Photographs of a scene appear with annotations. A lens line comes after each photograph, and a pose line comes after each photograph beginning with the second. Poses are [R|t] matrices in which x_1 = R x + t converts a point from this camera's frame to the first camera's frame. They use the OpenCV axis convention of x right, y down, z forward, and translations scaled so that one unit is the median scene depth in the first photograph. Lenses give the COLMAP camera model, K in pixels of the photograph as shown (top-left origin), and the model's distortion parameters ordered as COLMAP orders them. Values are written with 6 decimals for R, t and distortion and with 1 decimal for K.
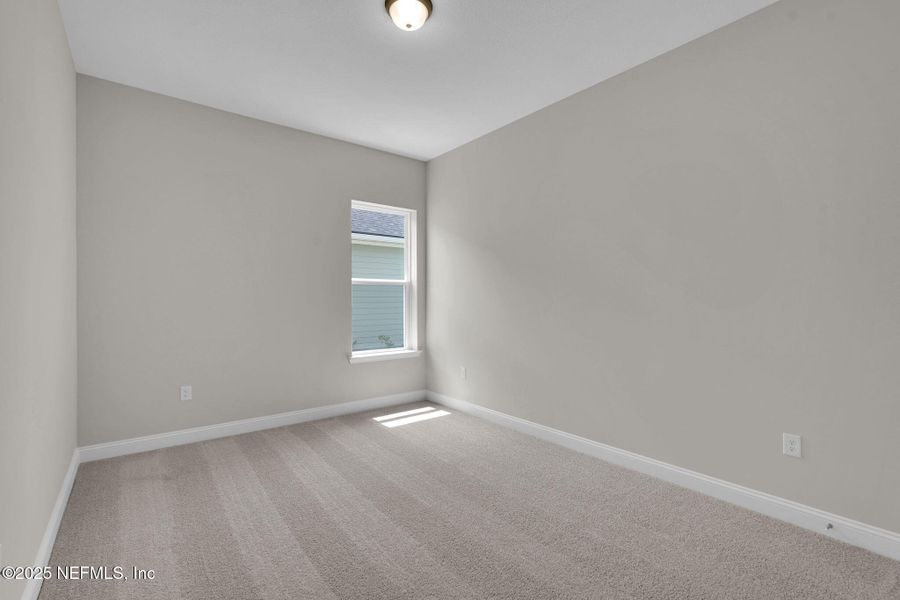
lens RADIAL K [[406.0, 0, 450.7], [0, 406.0, 305.1], [0, 0, 1]] dist [-0.009285, 0.004287]
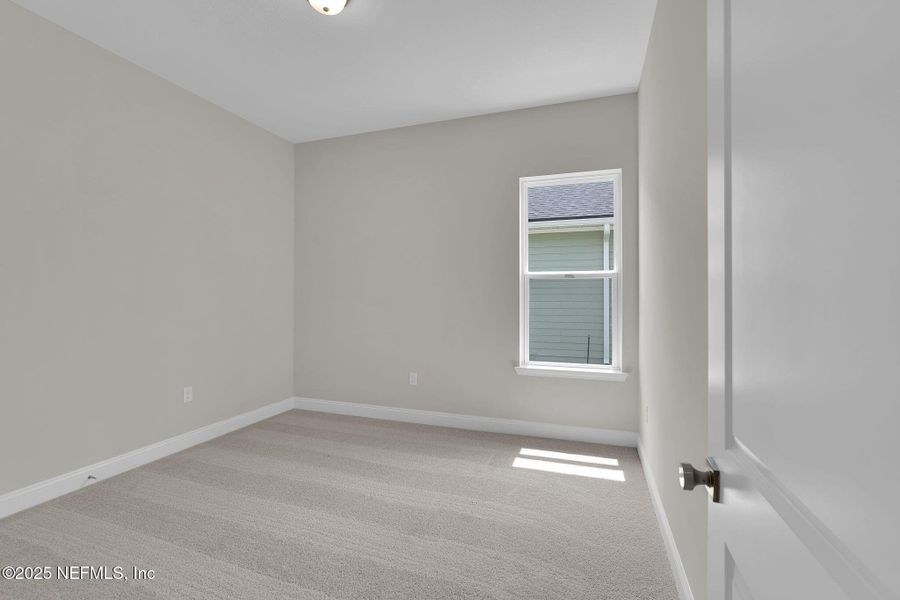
lens RADIAL K [[406.0, 0, 449.6], [0, 406.0, 295.3], [0, 0, 1]] dist [-0.009285, 0.004287]
pose [[0.528437, -0.007777, -0.848937, 0.360028], [-0.025001, 0.999382, -0.024718, 0.007459], [0.848605, 0.034286, 0.527915, 0.415699]]
